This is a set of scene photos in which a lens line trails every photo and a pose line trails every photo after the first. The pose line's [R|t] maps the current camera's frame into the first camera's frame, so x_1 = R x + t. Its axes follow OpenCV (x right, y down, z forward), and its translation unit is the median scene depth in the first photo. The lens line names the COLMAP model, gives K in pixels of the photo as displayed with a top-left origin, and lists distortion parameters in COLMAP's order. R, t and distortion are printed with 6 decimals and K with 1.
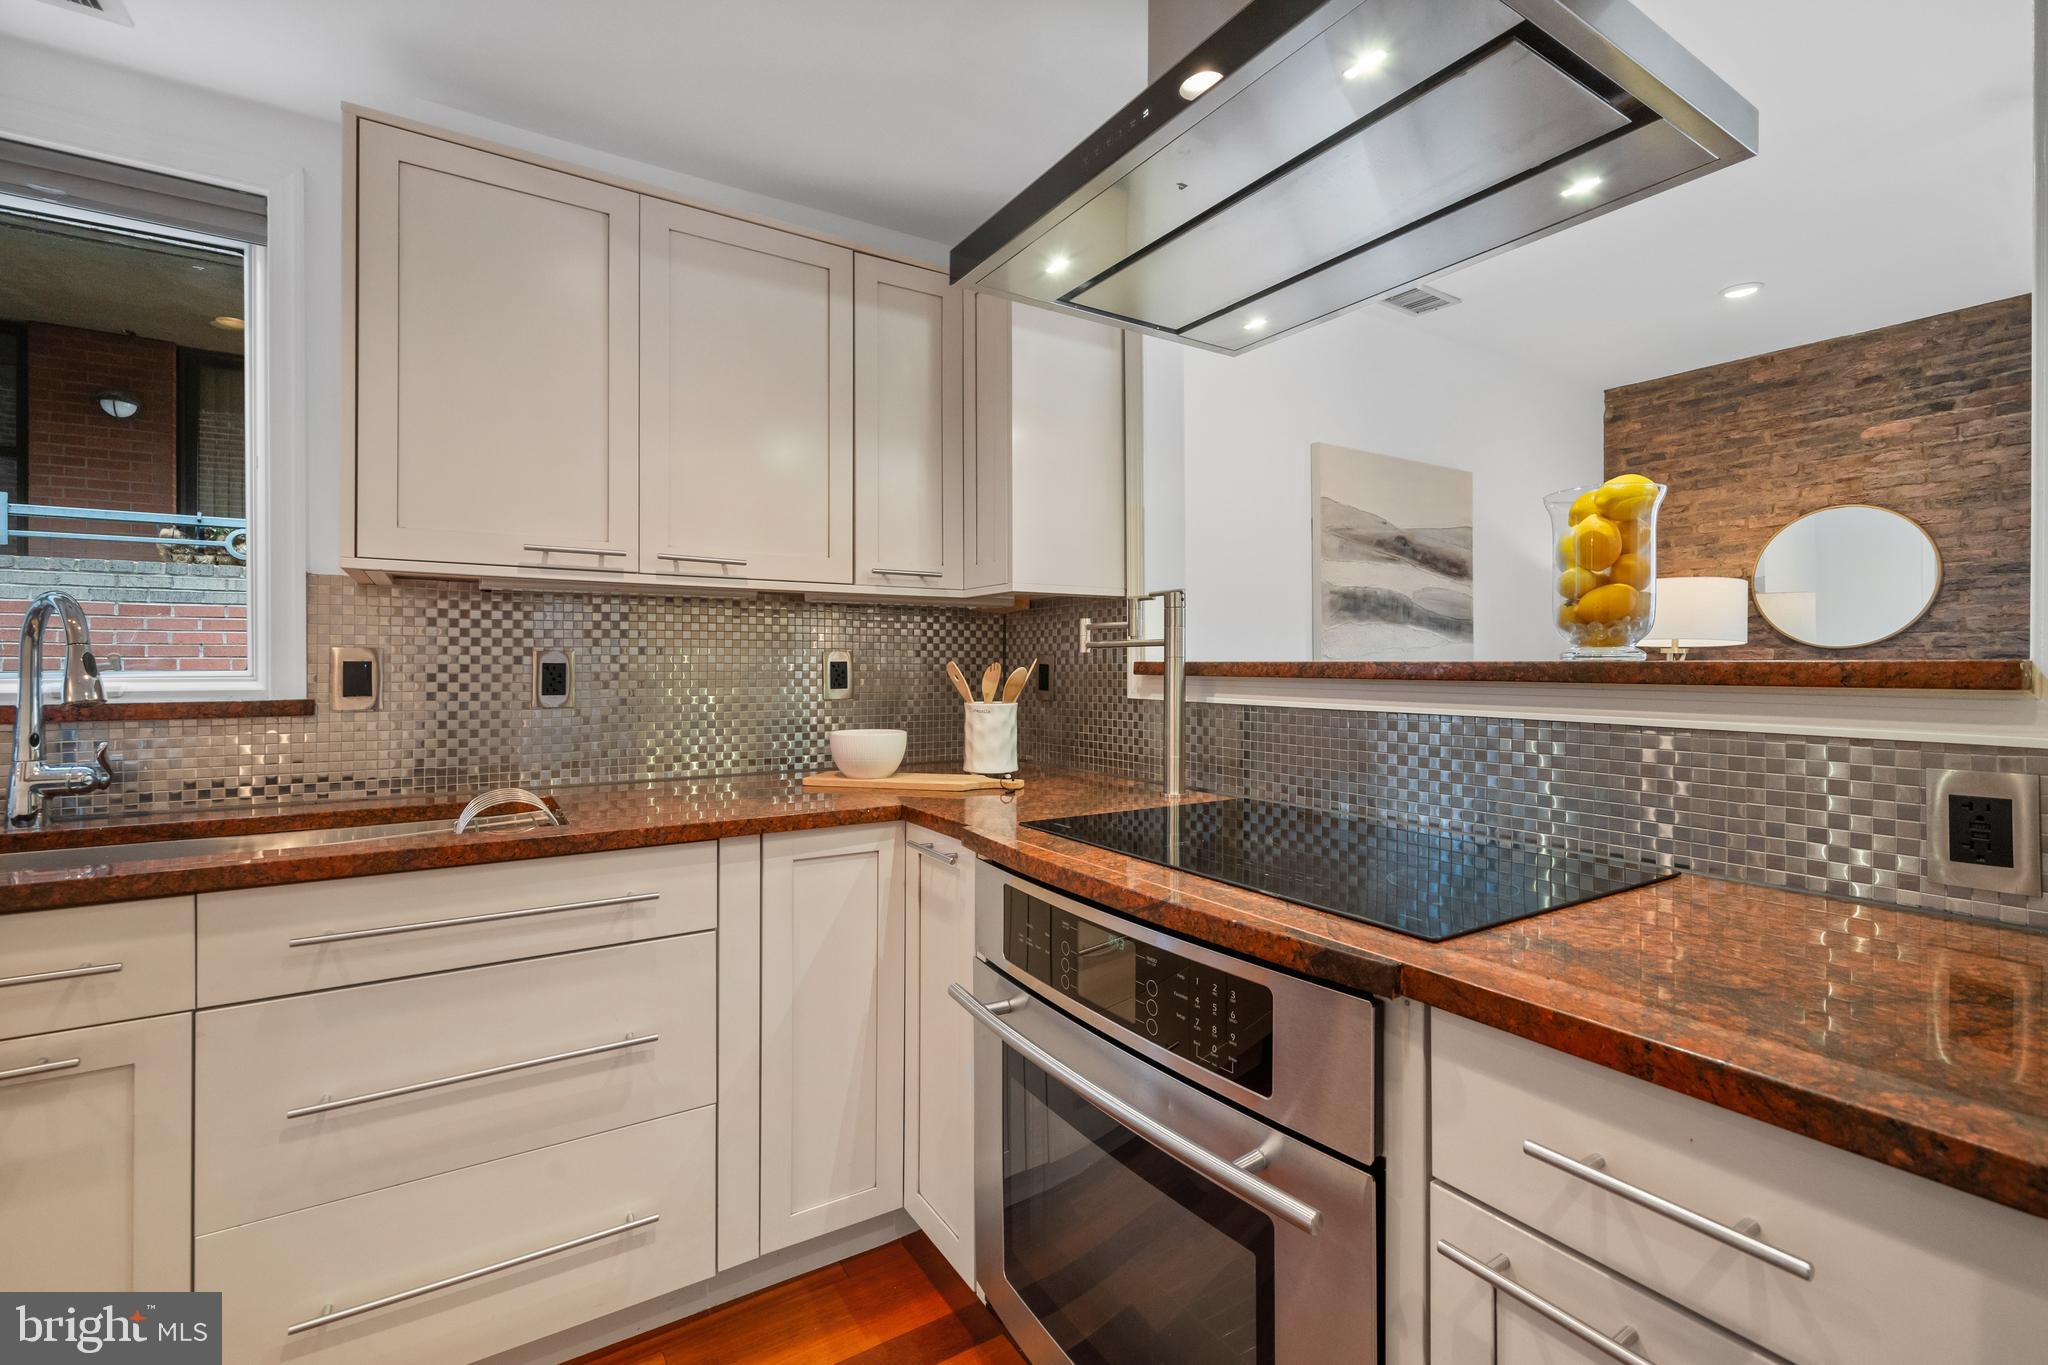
lens RADIAL K [[897.5, 0, 1018.2], [0, 897.5, 677.6], [0, 0, 1]] dist [-0.001423, -0.000199]
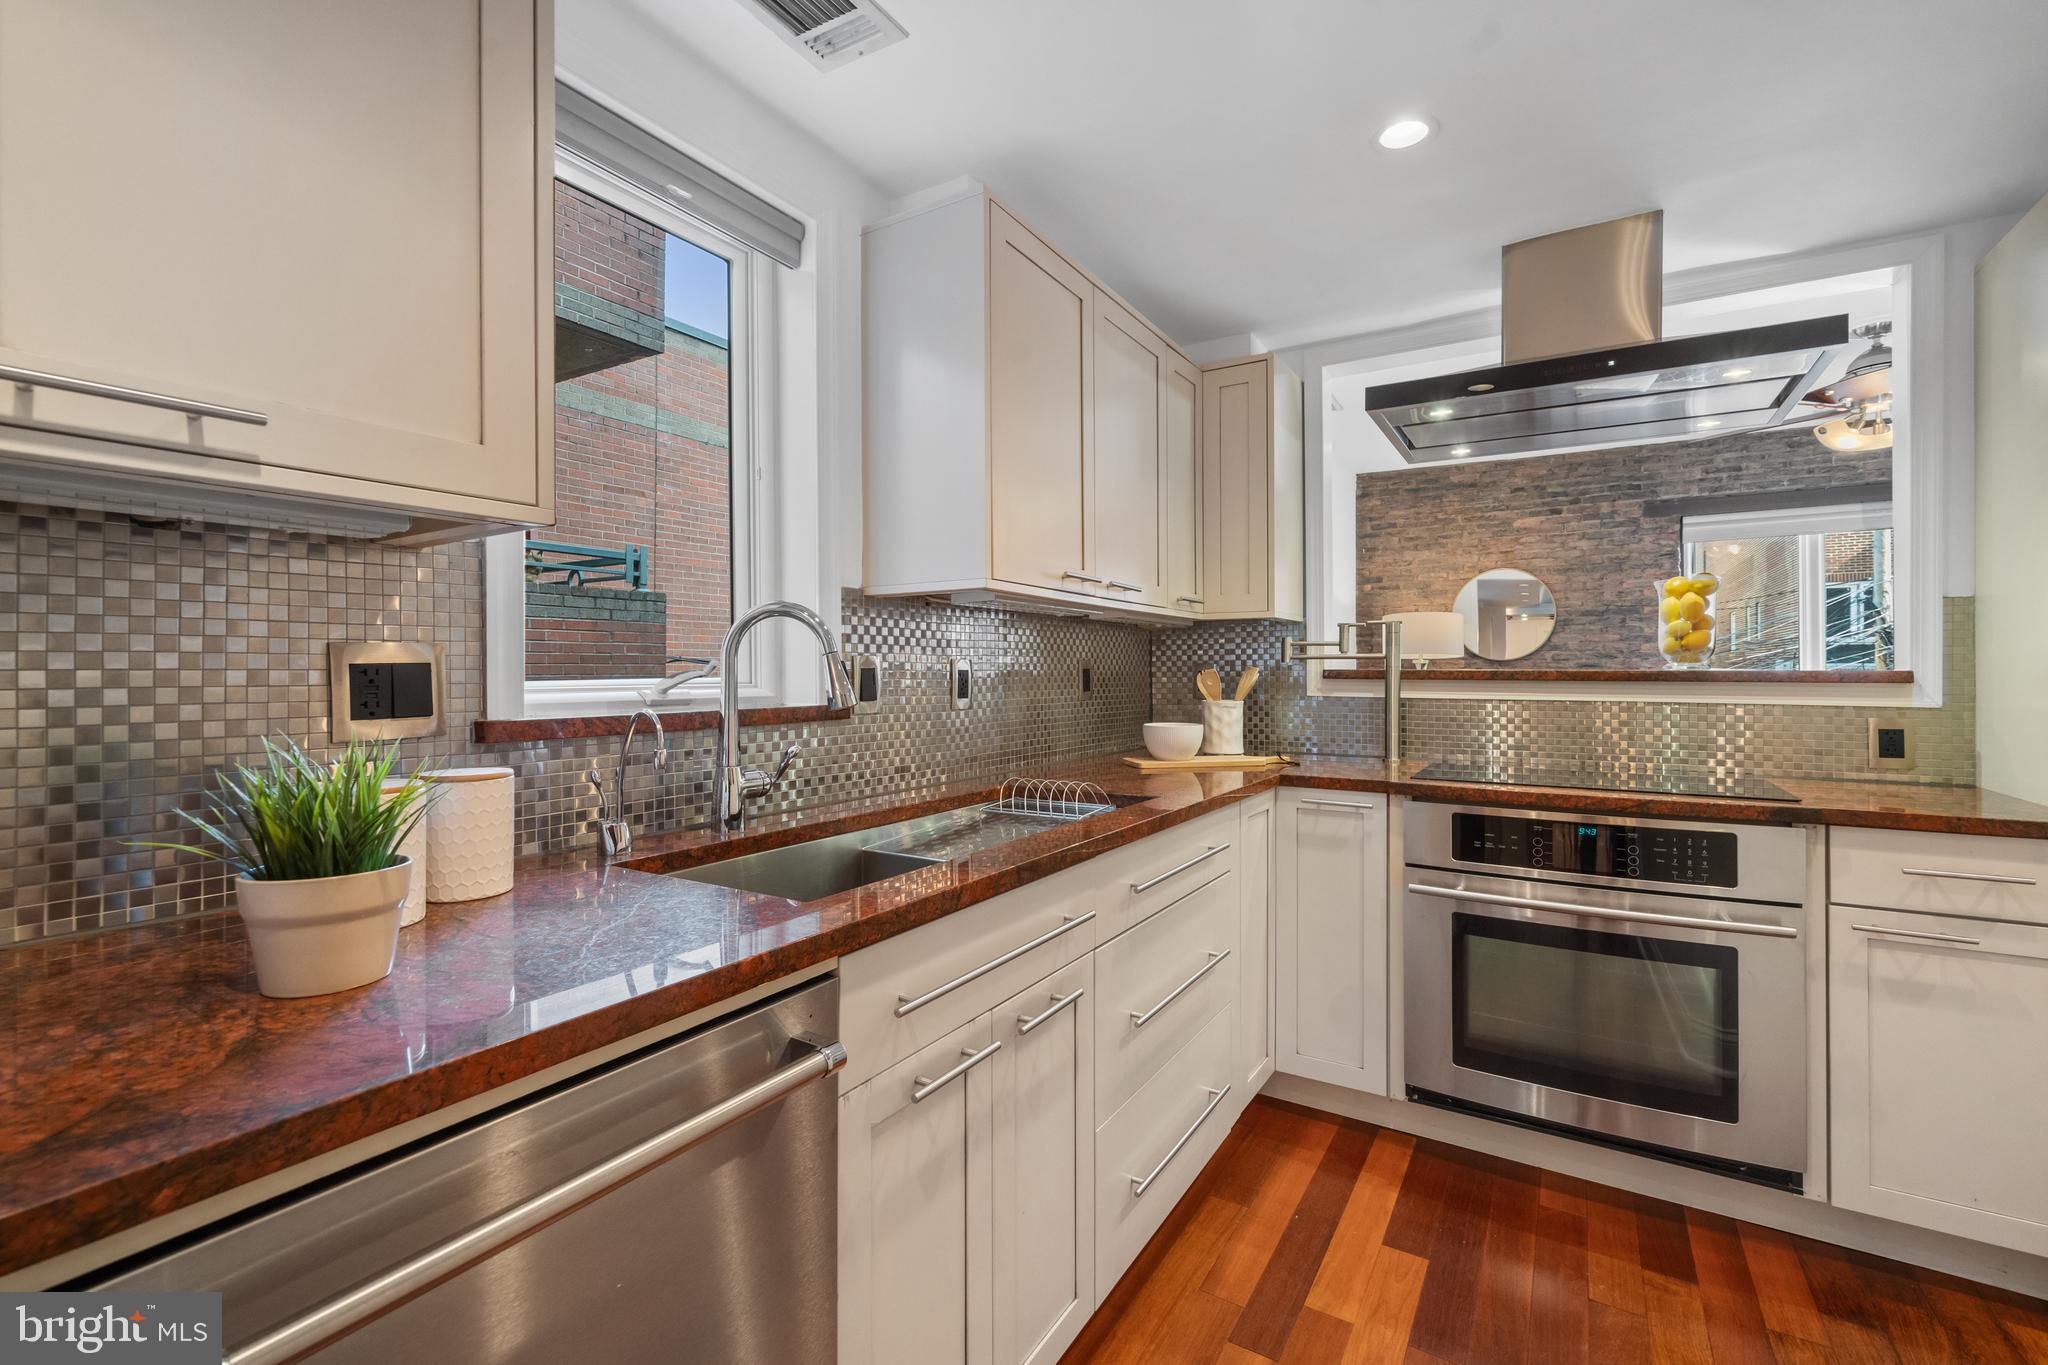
lens RADIAL K [[898.0, 0, 1019.5], [0, 898.0, 688.2], [0, 0, 1]] dist [-0.000112, 0.000091]
pose [[0.895726, -0.008200, 0.444532, -0.852251], [0.005386, 0.999957, 0.007592, -0.001331], [-0.444575, -0.004405, 0.895731, -0.036454]]
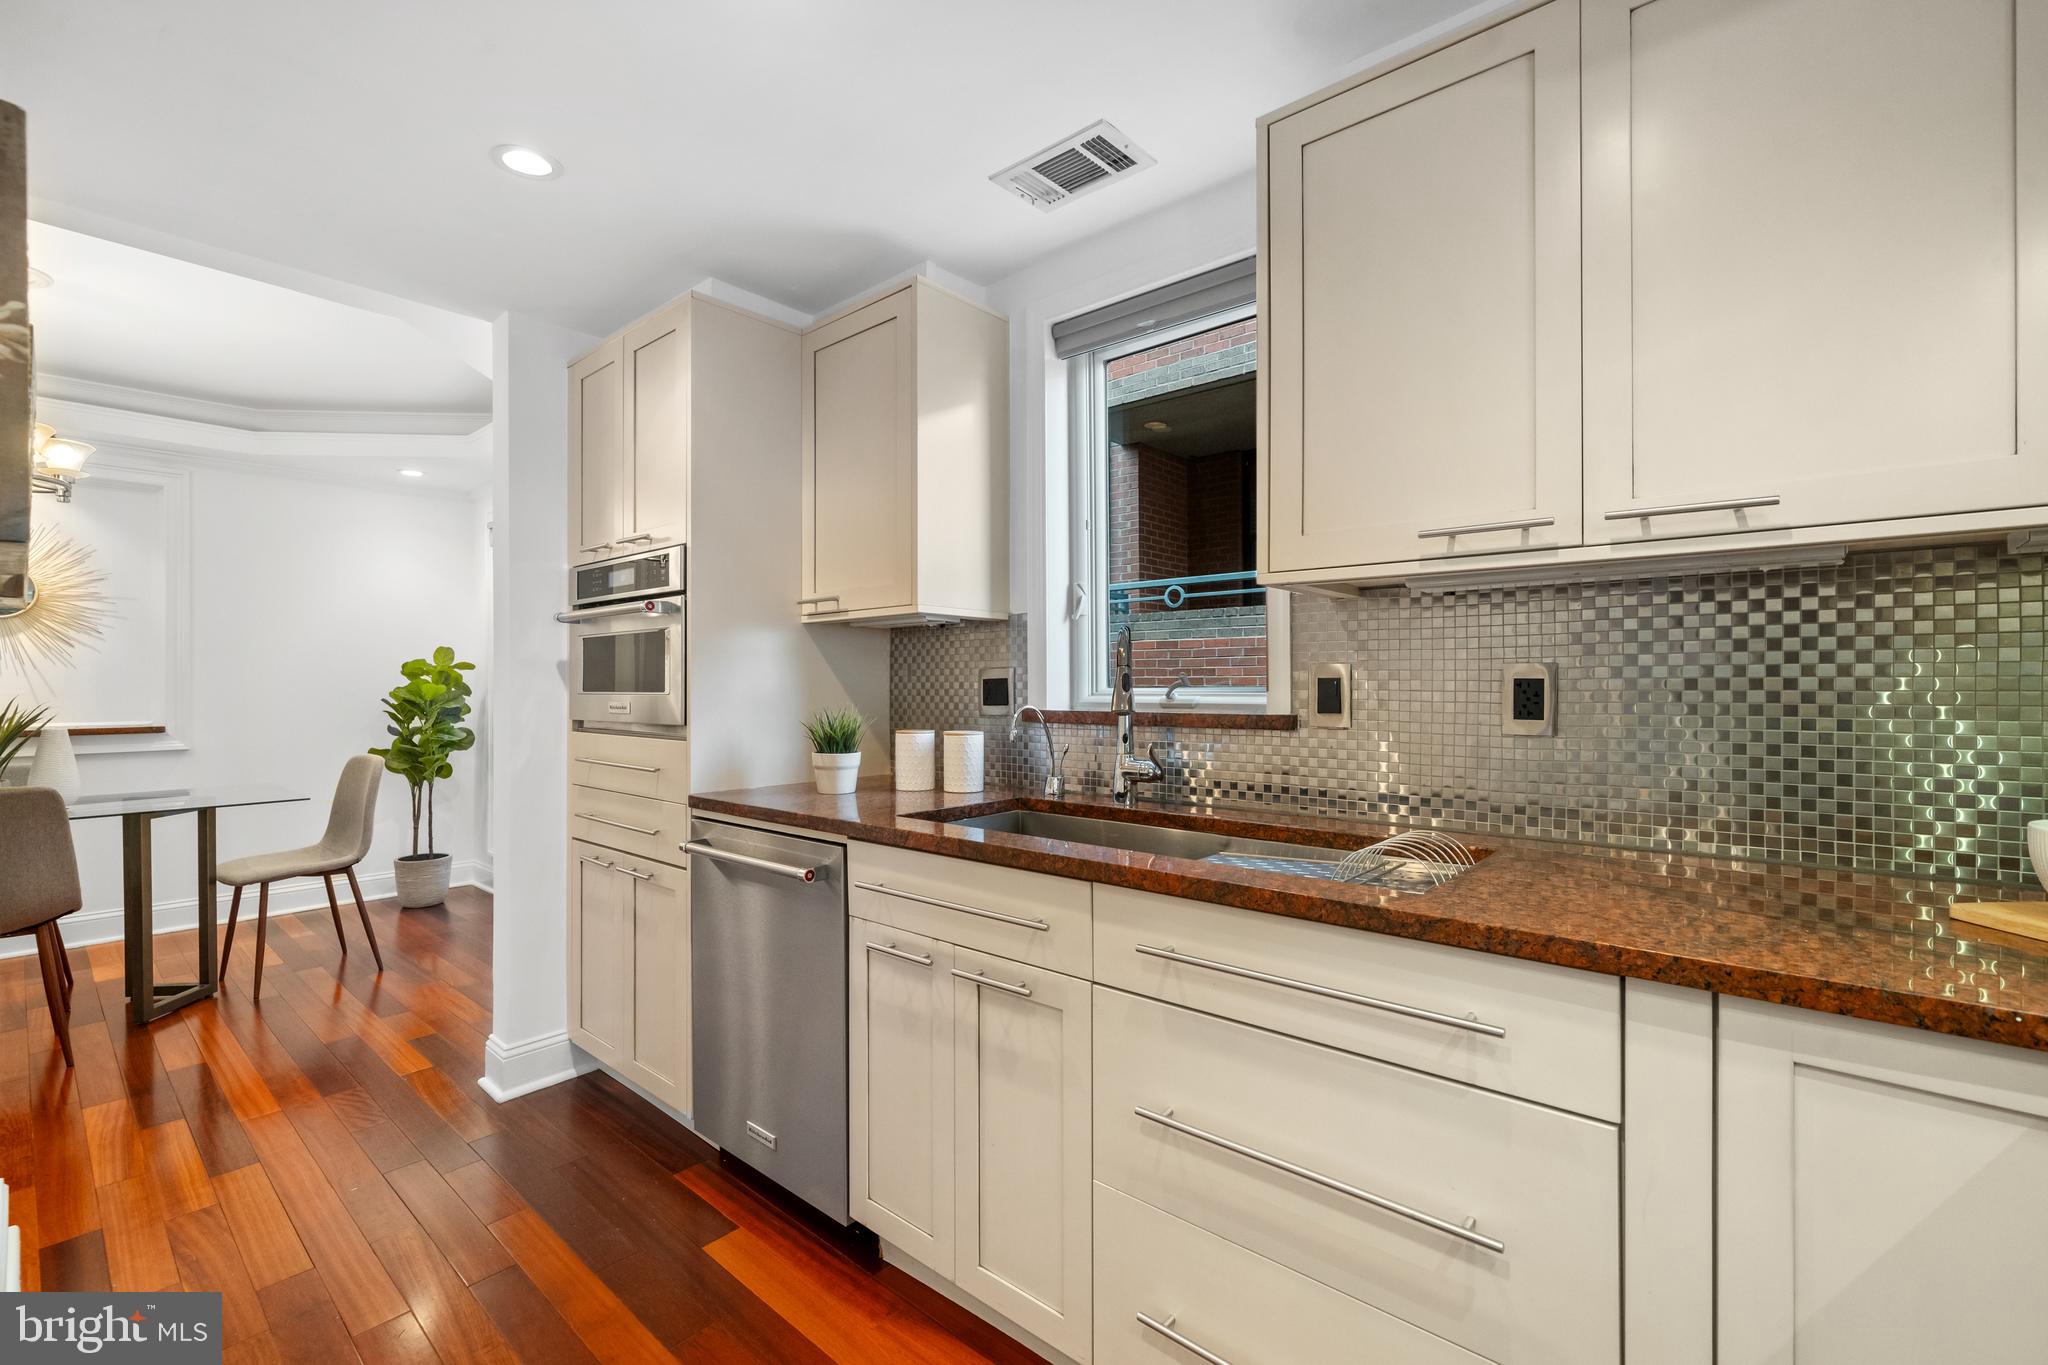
lens RADIAL K [[873.4, 0, 1024.0], [0, 873.4, 682.5], [0, 0, 1]] dist [0.001424, -0.000104]
pose [[0.290937, -0.002906, -0.956738, 0.071047], [-0.010872, 0.999921, -0.006343, -0.002786], [0.956680, 0.012247, 0.290882, 0.322911]]
